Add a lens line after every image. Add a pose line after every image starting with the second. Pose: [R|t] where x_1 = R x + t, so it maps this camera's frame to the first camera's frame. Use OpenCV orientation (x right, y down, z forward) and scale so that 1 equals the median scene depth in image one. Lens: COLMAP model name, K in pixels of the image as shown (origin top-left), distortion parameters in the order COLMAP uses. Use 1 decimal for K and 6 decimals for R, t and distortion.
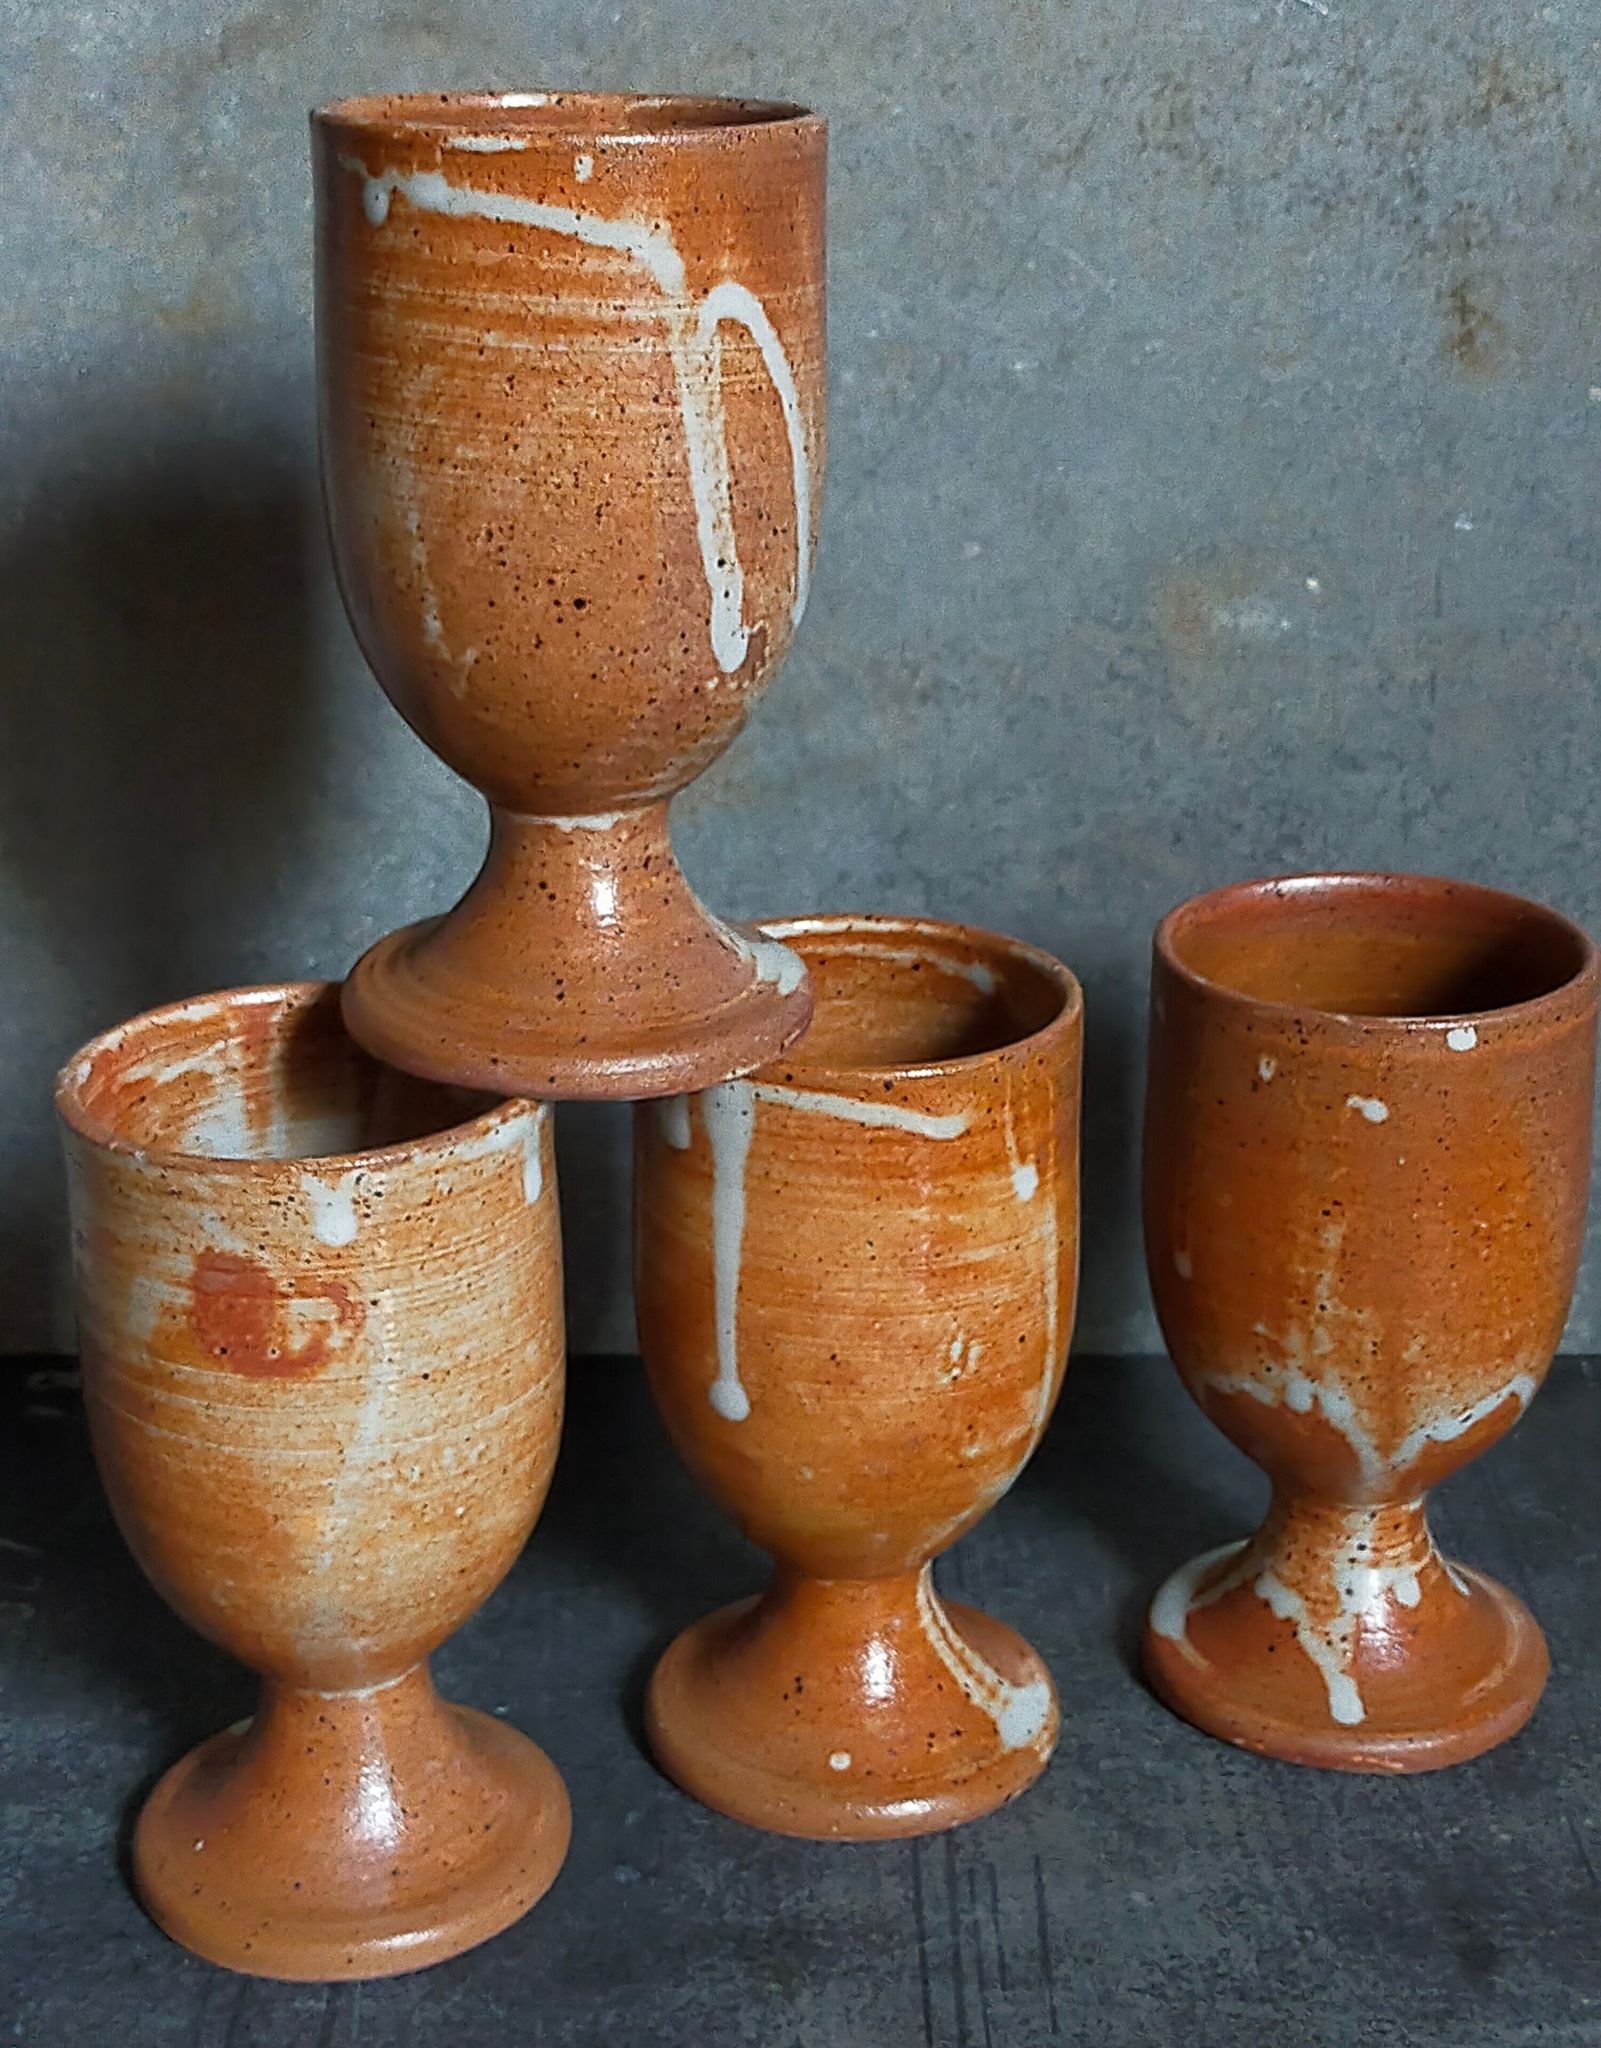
lens RADIAL K [[3211.1, 0, 790.4], [0, 3211.1, 992.3], [0, 0, 1]] dist [0.061187, 0.022447]
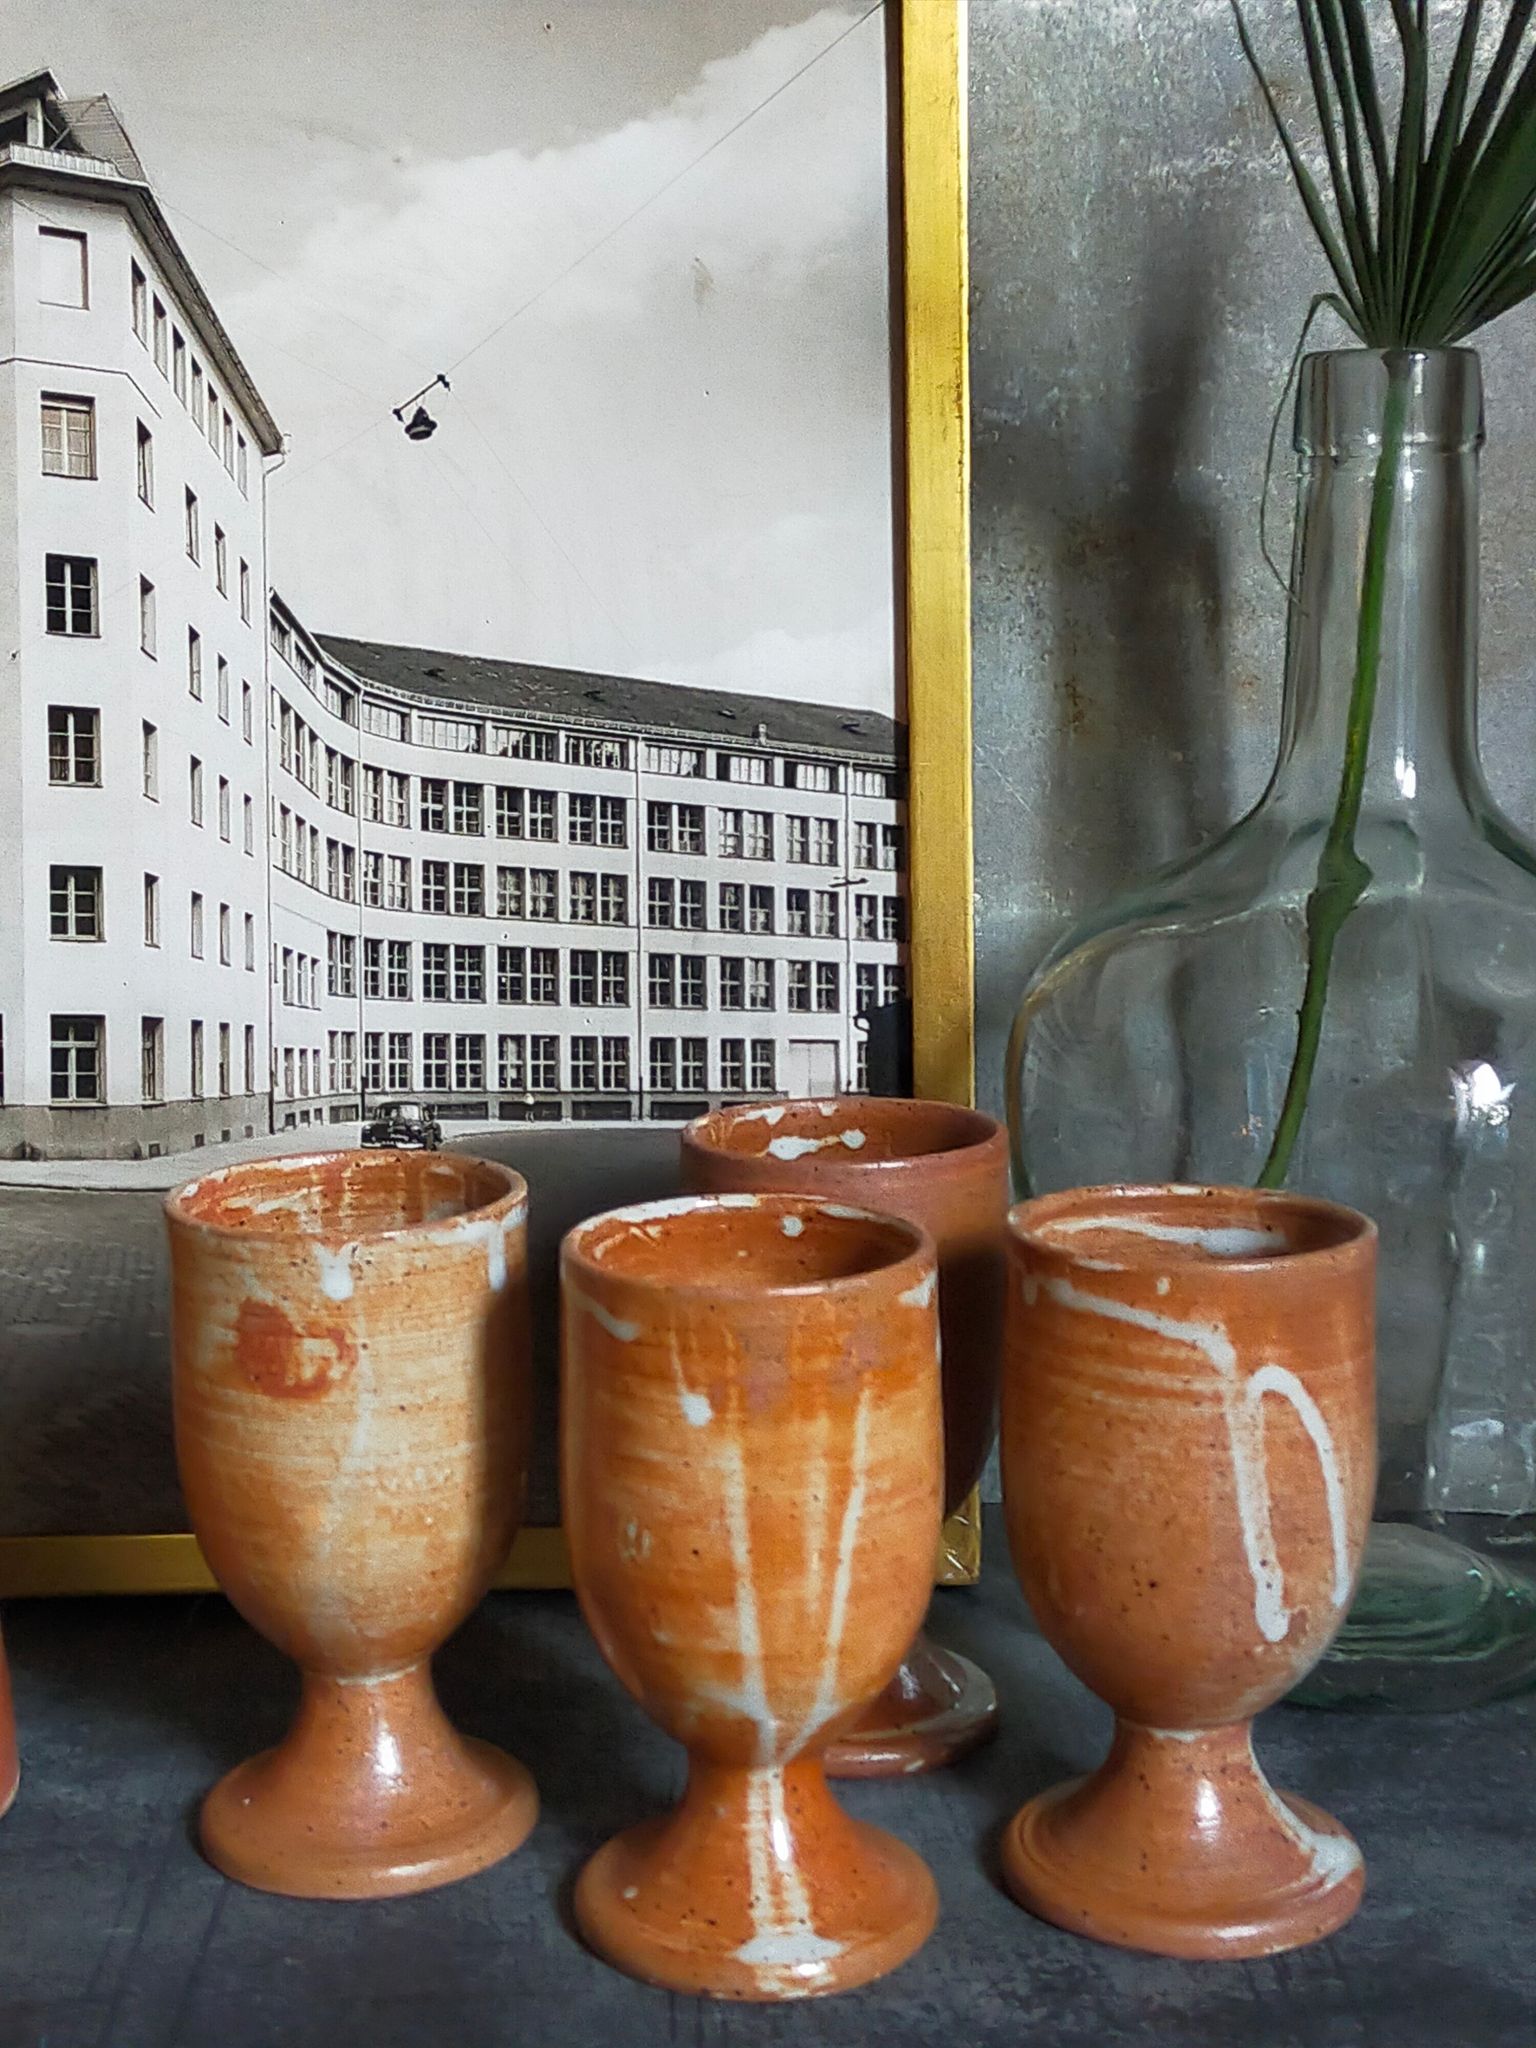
lens RADIAL K [[3069.7, 0, 775.2], [0, 3069.7, 1012.0], [0, 0, 1]] dist [0.091296, -0.042091]
pose [[0.931255, 0.040782, -0.362077, 0.237809], [-0.108084, 0.979909, -0.167620, -0.115906], [0.347967, 0.195232, 0.916953, -0.295862]]
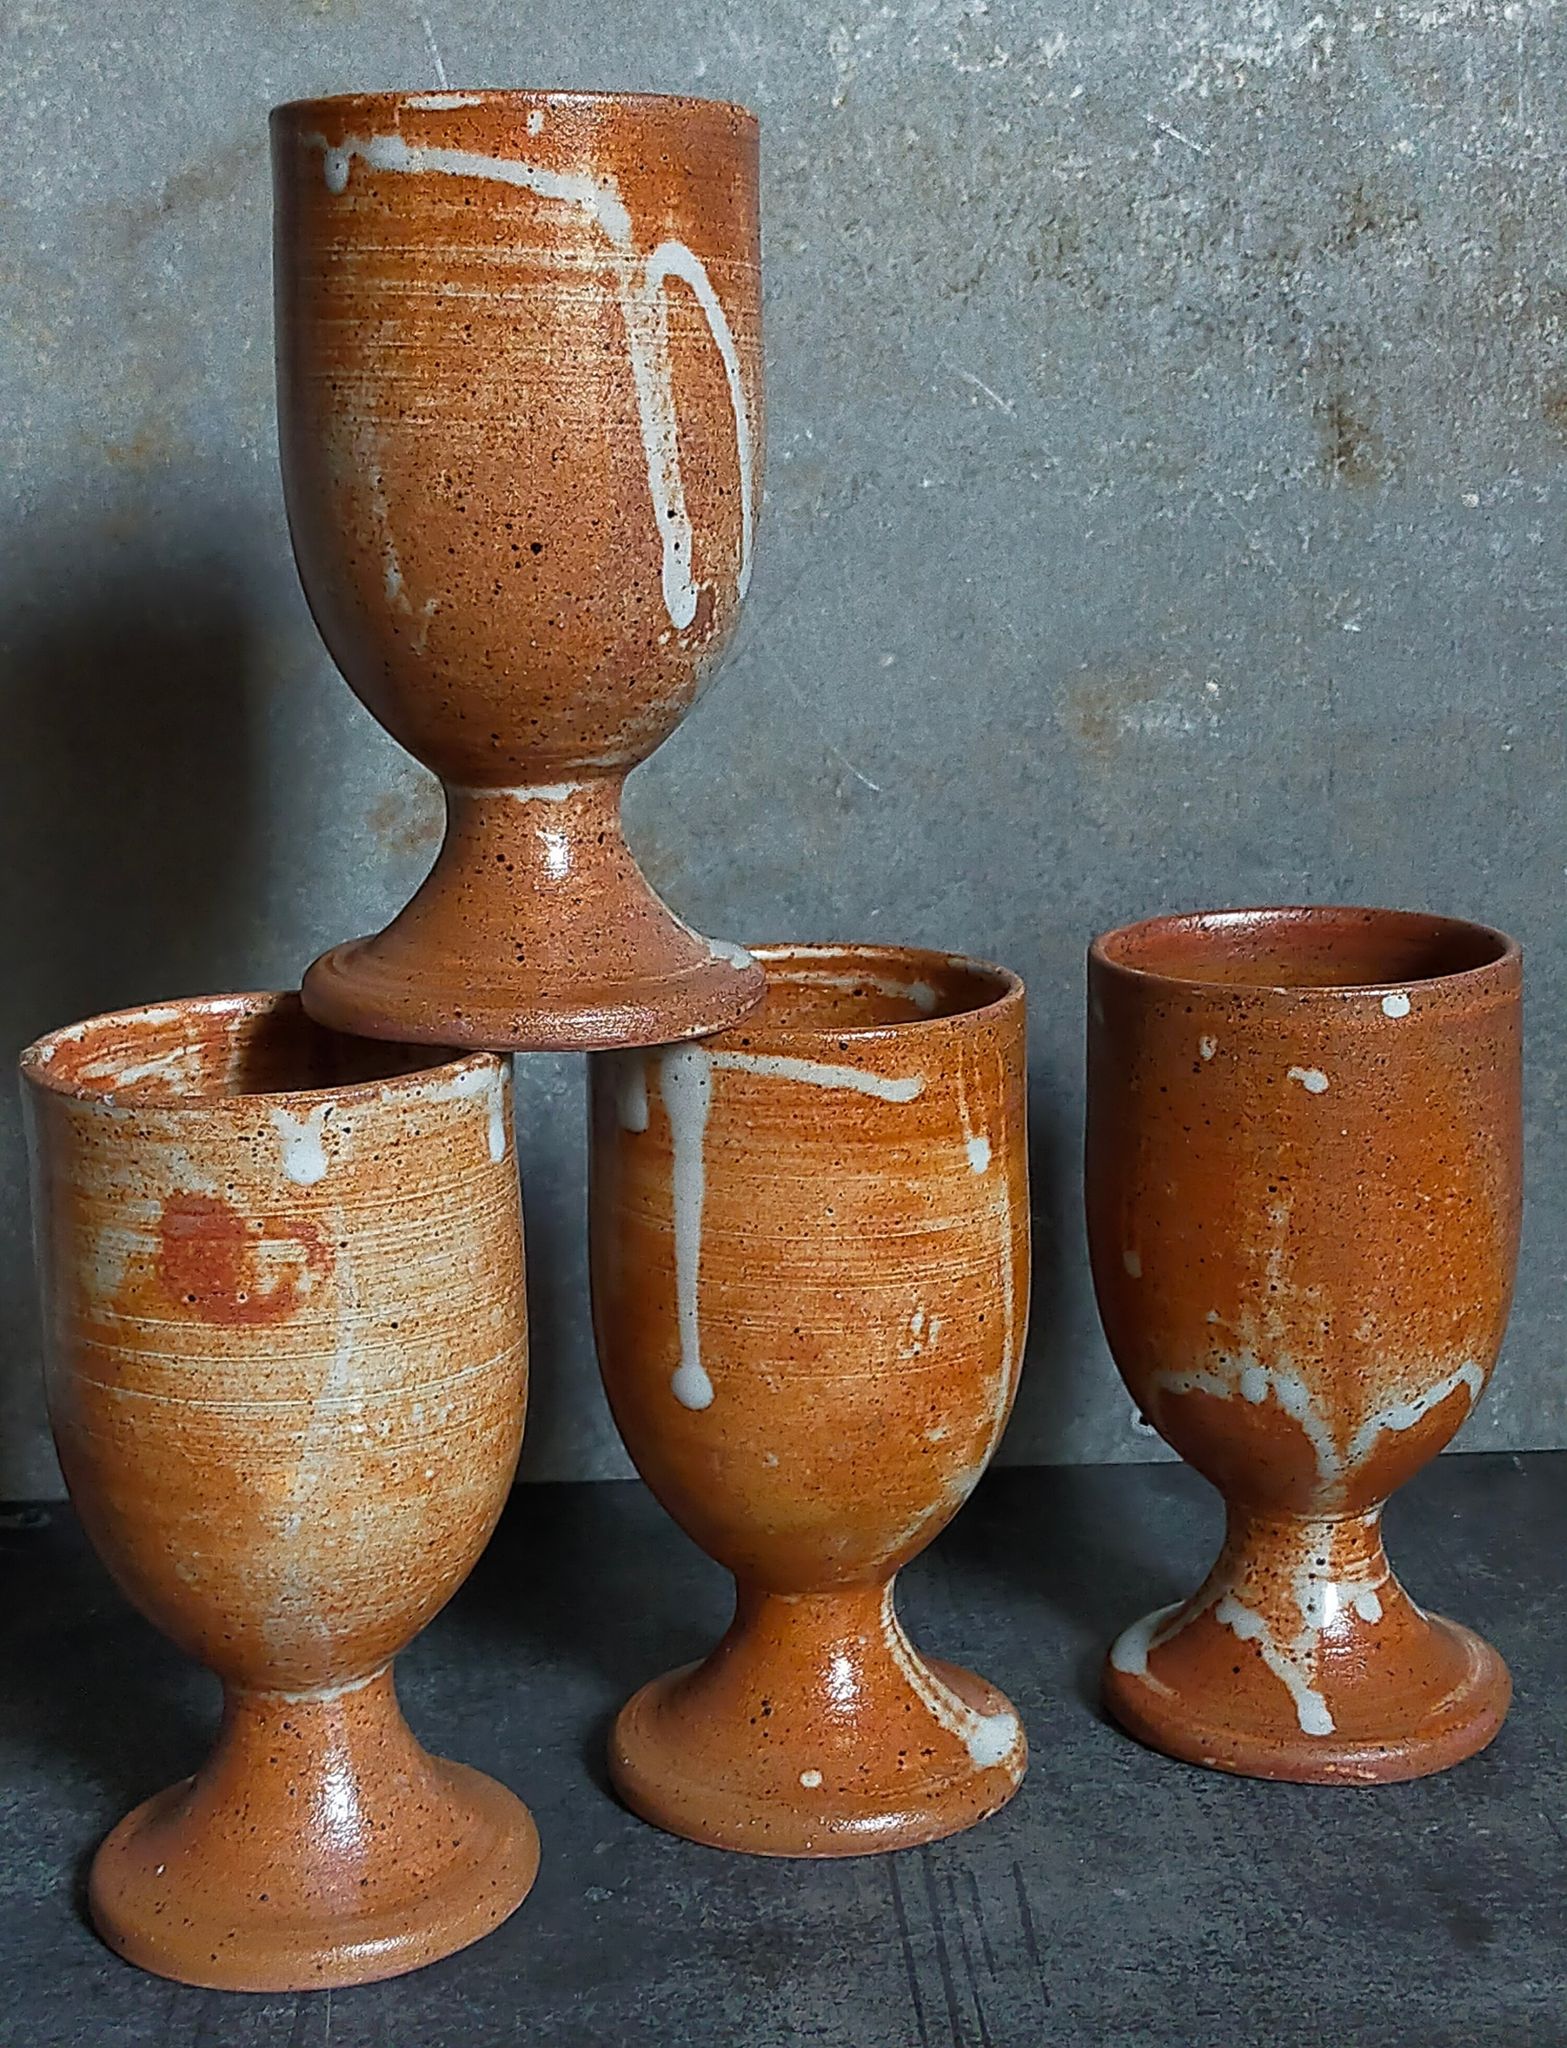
lens RADIAL K [[3092.8, 0, 776.8], [0, 3092.8, 1000.3], [0, 0, 1]] dist [0.078895, -0.078915]
pose [[0.998924, -0.026772, 0.037878, -0.028362], [0.032093, 0.988513, -0.147690, 0.164159], [-0.033489, 0.148747, 0.988308, 0.029574]]
